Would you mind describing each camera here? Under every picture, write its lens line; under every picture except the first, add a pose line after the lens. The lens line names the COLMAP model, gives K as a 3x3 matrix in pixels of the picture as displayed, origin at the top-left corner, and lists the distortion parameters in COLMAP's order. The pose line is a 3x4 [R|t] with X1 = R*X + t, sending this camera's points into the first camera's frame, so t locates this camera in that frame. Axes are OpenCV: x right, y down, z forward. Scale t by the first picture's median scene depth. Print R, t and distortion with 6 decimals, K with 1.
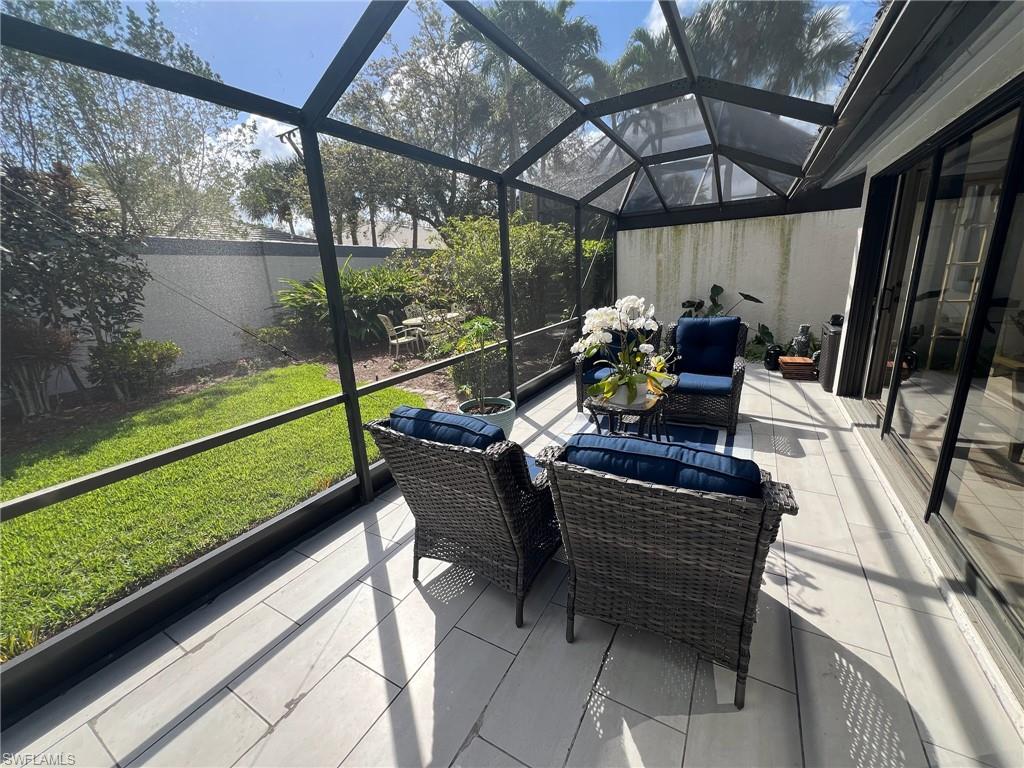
lens RADIAL K [[409.4, 0, 509.1], [0, 409.4, 379.1], [0, 0, 1]] dist [-0.001639, 0.000321]
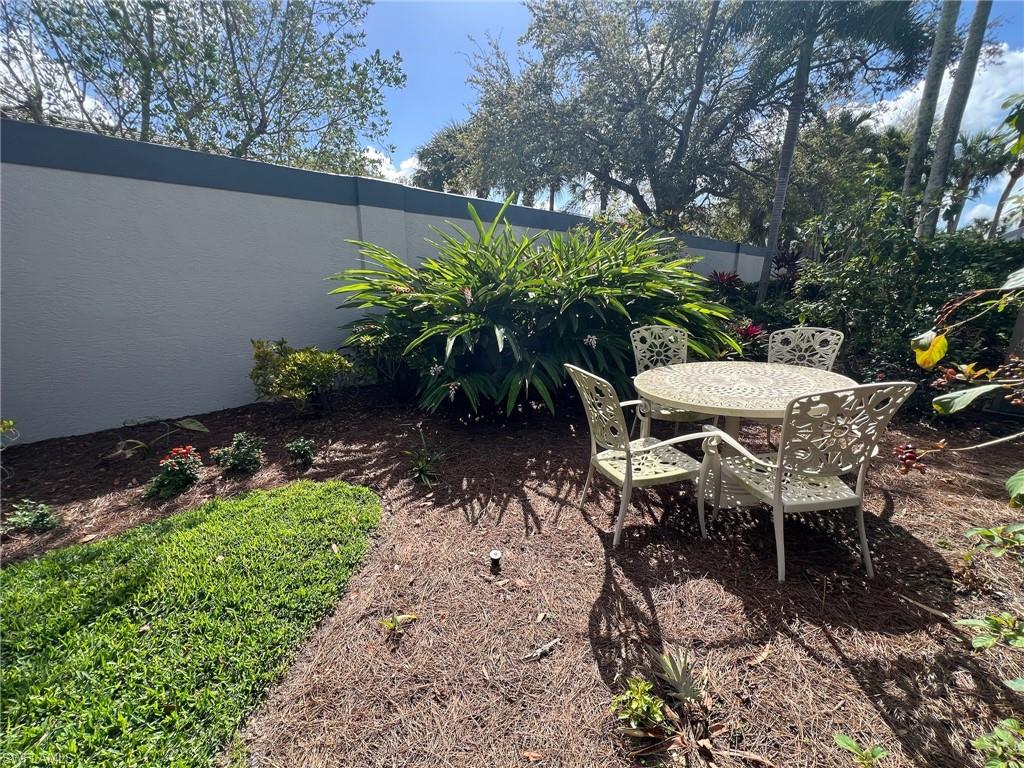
lens RADIAL K [[409.4, 0, 509.1], [0, 409.4, 379.1], [0, 0, 1]] dist [-0.001639, 0.000321]
pose [[0.929804, 0.133648, -0.342932, -0.352750], [-0.136004, 0.990557, 0.017289, -0.195330], [0.342004, 0.030564, 0.939201, 0.976917]]
